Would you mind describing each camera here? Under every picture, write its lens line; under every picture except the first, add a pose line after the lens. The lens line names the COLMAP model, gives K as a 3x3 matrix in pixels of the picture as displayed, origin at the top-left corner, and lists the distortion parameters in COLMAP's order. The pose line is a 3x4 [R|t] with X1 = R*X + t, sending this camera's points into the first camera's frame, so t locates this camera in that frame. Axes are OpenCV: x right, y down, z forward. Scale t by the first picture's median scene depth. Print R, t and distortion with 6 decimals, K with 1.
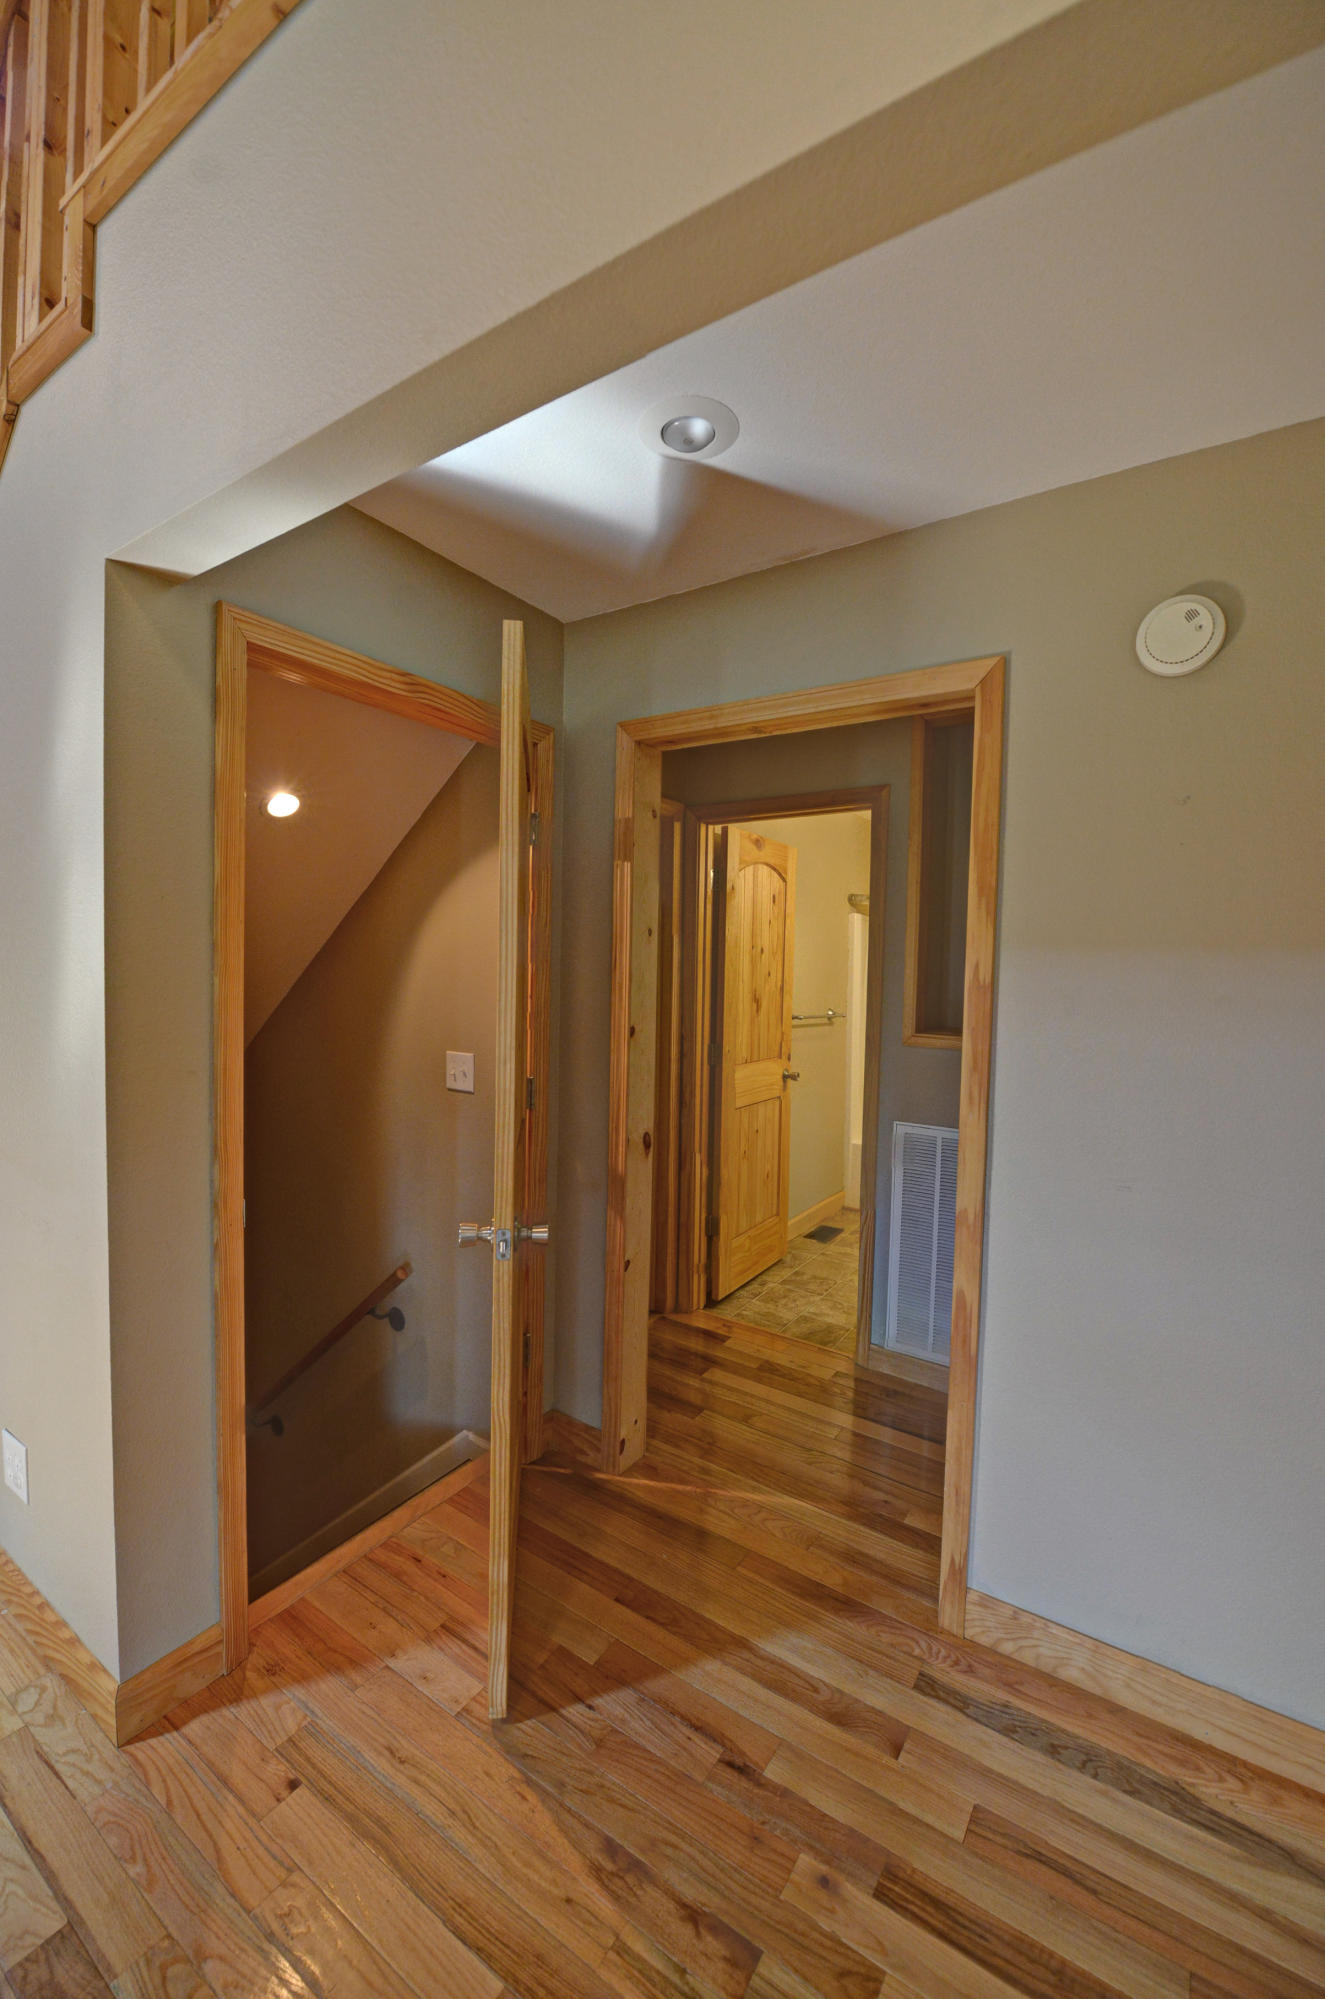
lens RADIAL K [[806.5, 0, 650.9], [0, 806.5, 1000.0], [0, 0, 1]] dist [-0.018395, -0.000838]
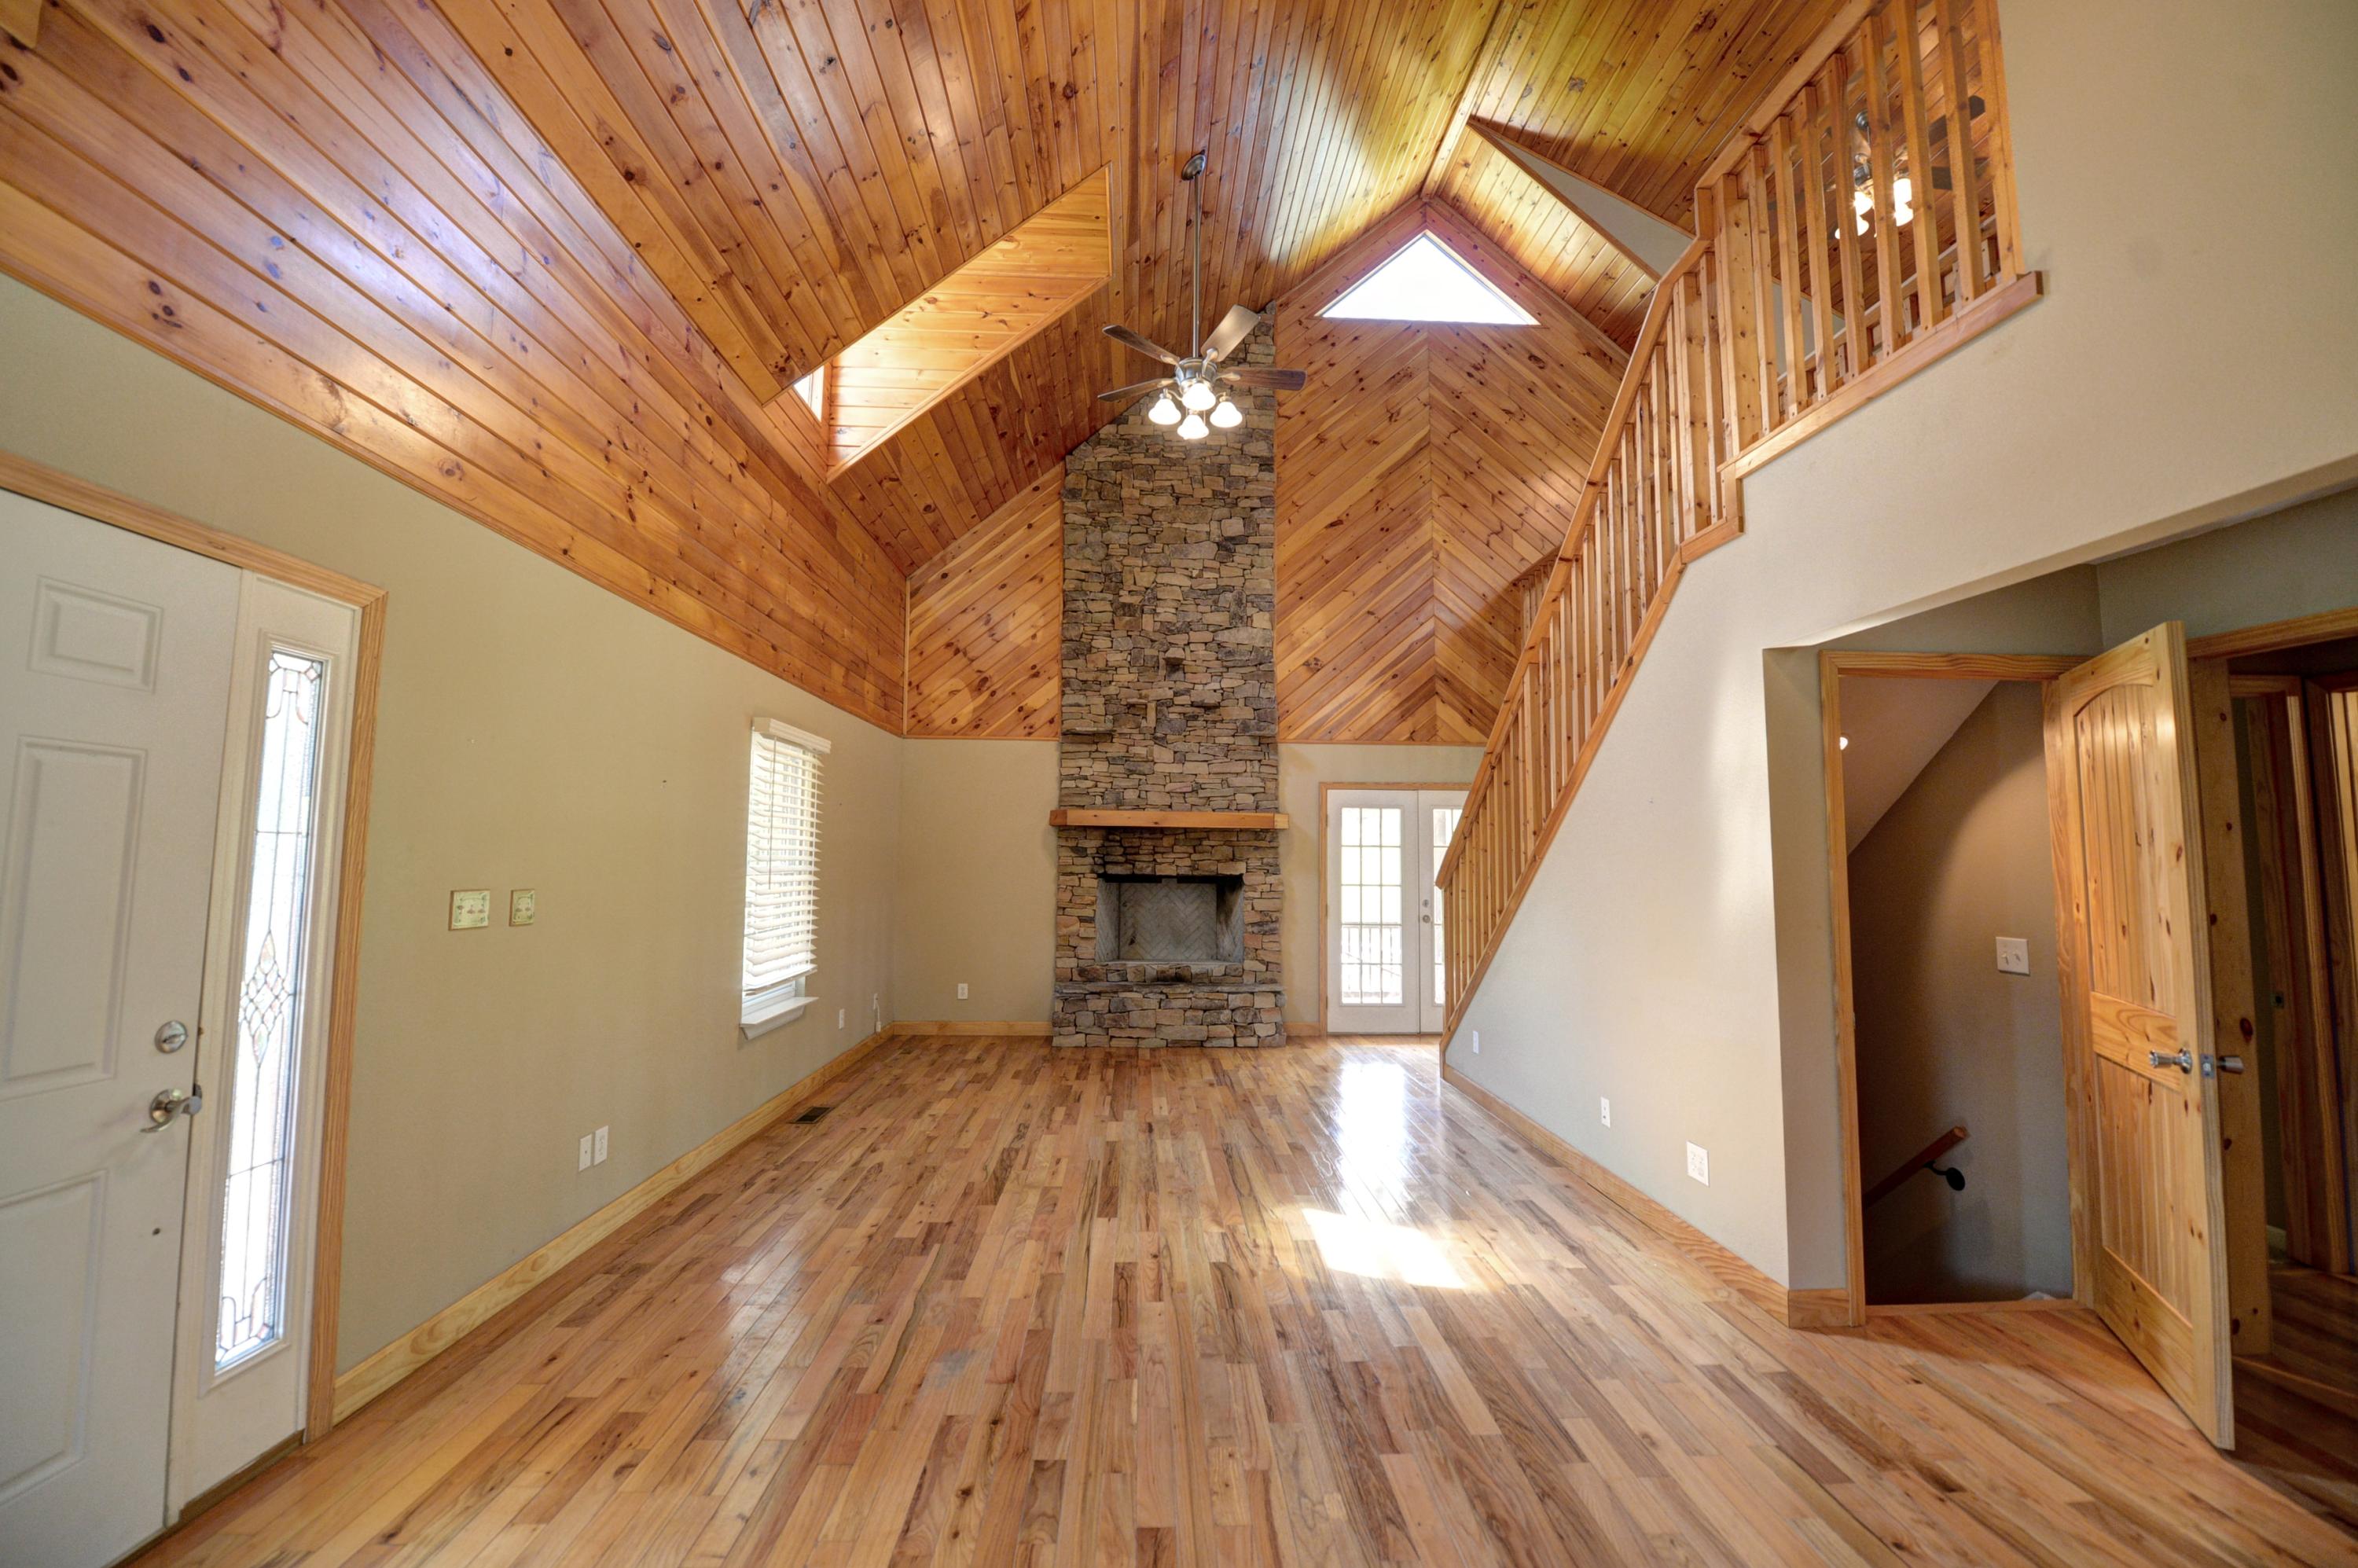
lens RADIAL K [[951.0, 0, 1186.3], [0, 951.0, 782.2], [0, 0, 1]] dist [-0.018088, -0.000981]
pose [[0.600538, -0.082257, -0.795354, 0.207444], [-0.024442, 0.992341, -0.121085, 0.054801], [0.799222, 0.092156, 0.593928, -1.147559]]
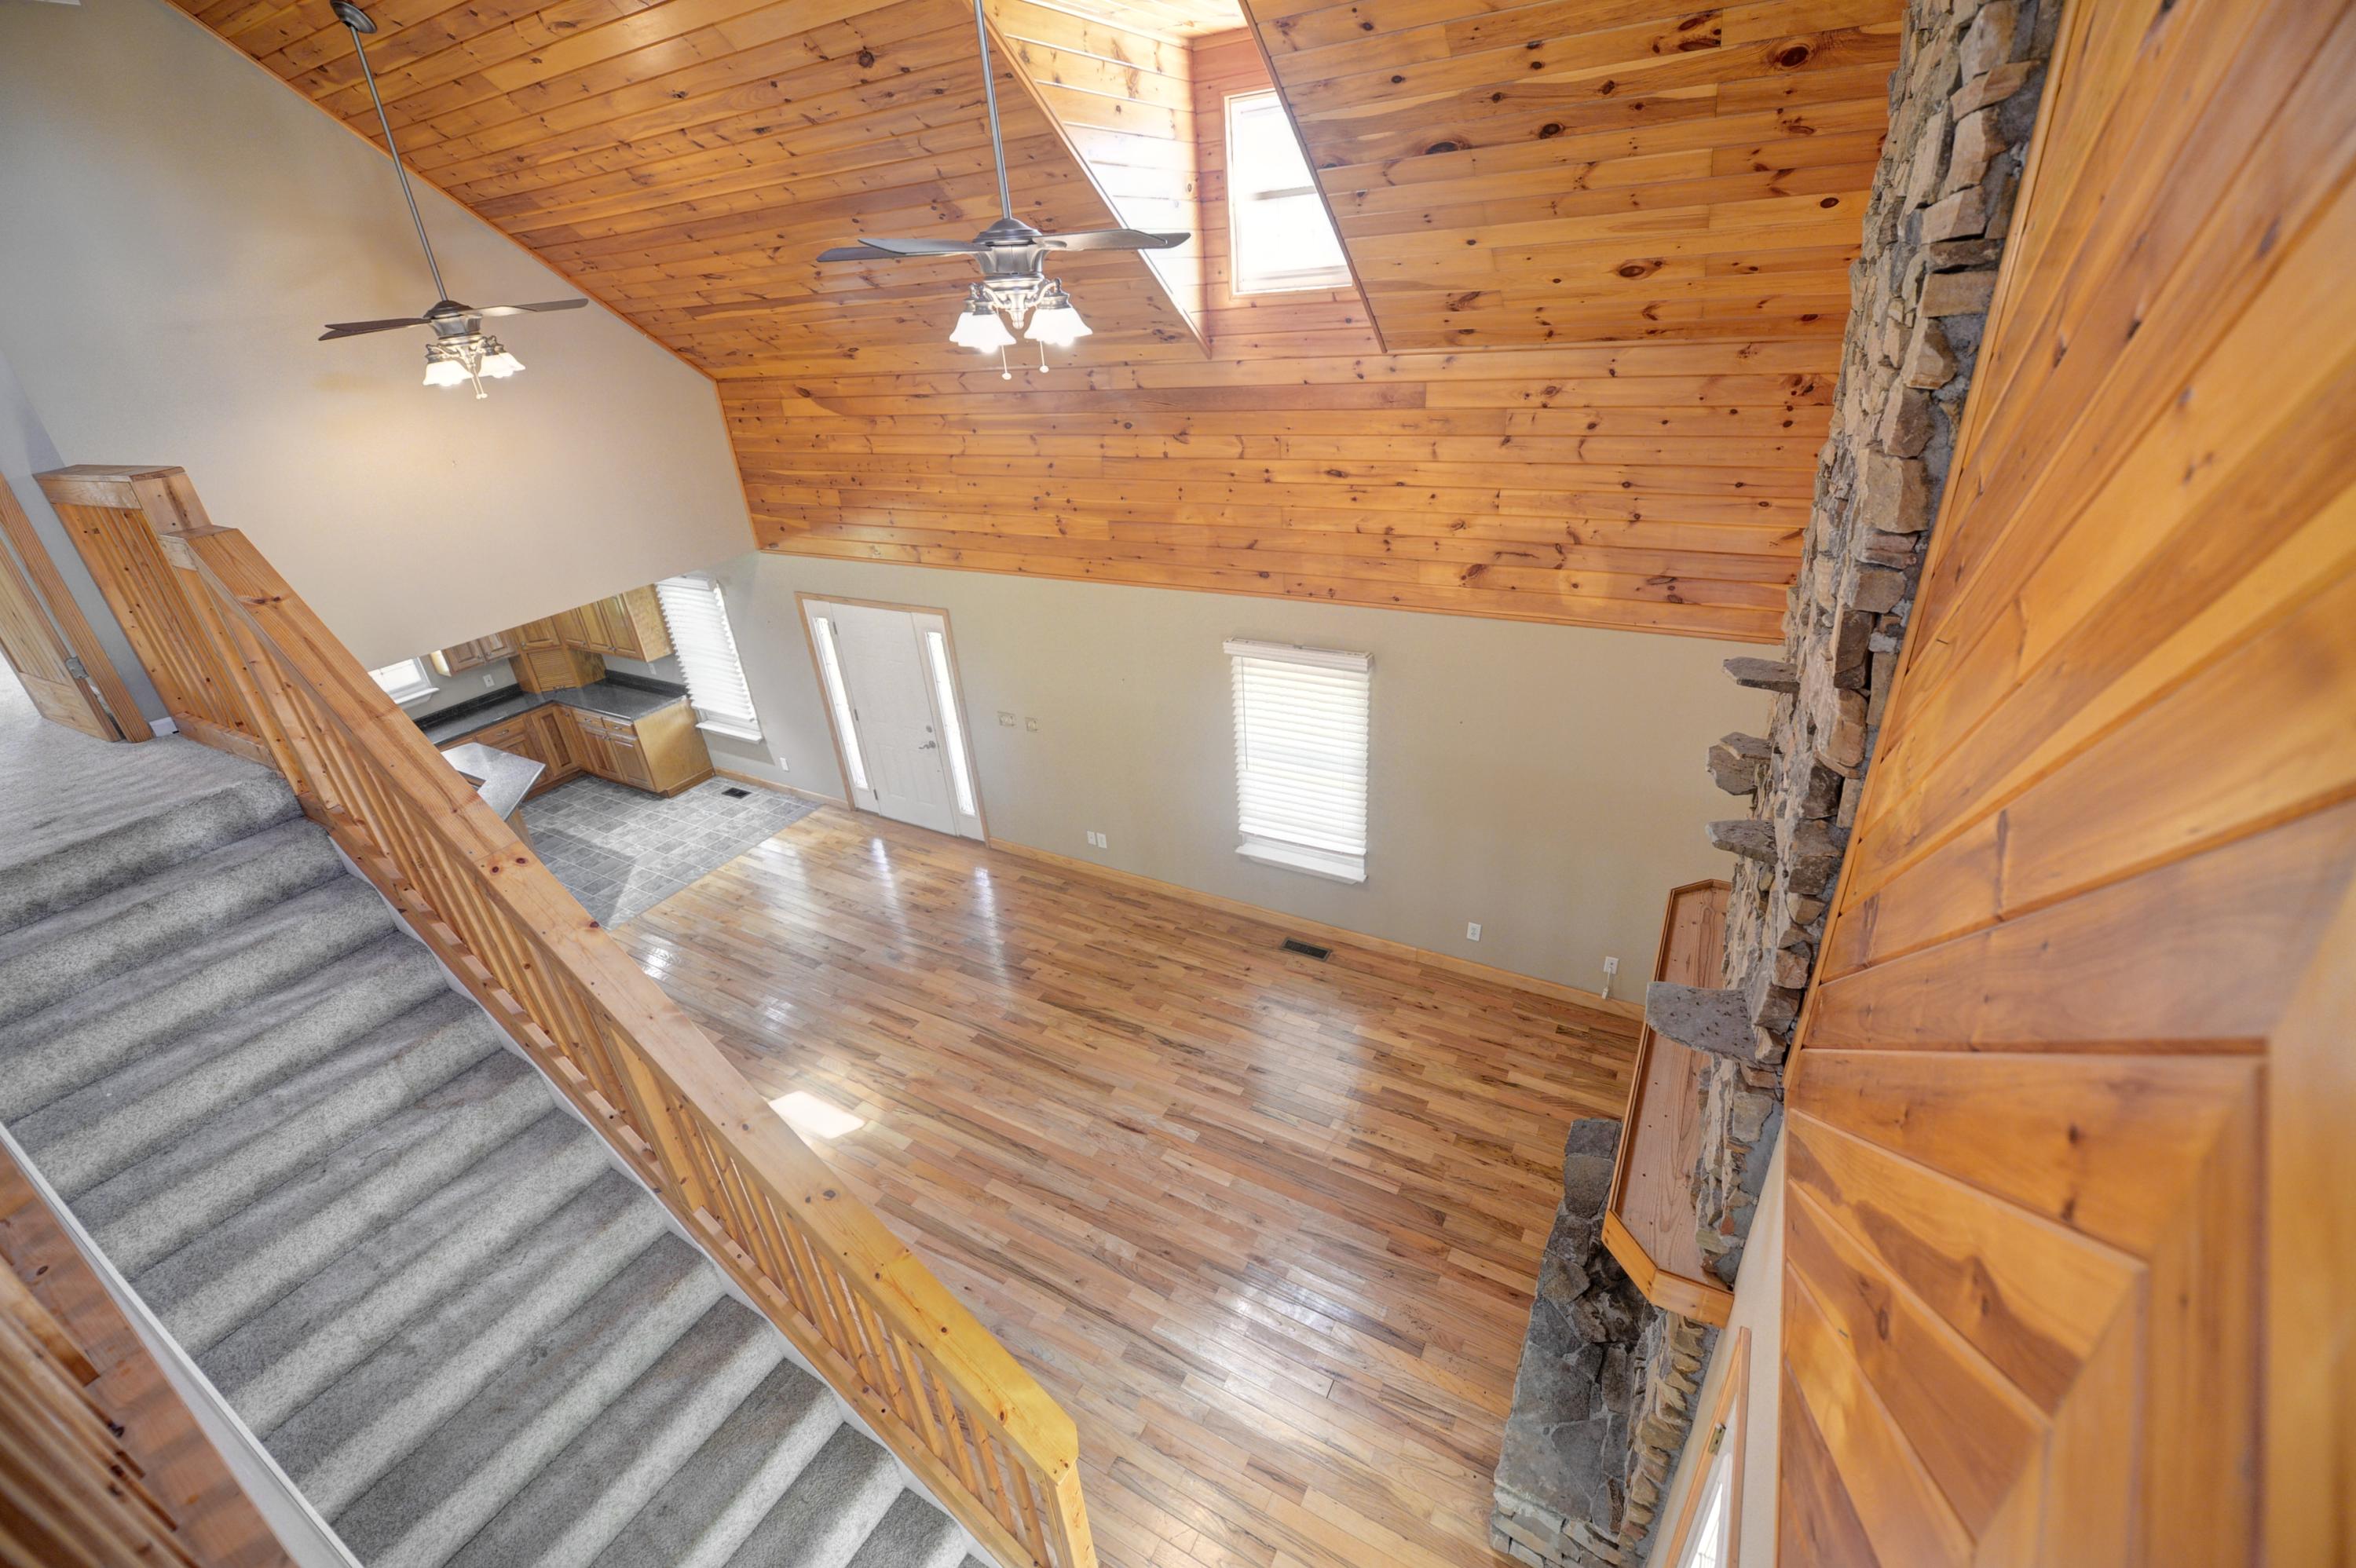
lens RADIAL K [[955.3, 0, 1182.7], [0, 955.3, 770.0], [0, 0, 1]] dist [-0.021975, -0.000462]
pose [[-0.995659, 0.081021, -0.045811, -2.474580], [0.049056, 0.875084, 0.481479, -1.753701], [0.079098, 0.477141, -0.875260, 2.847808]]
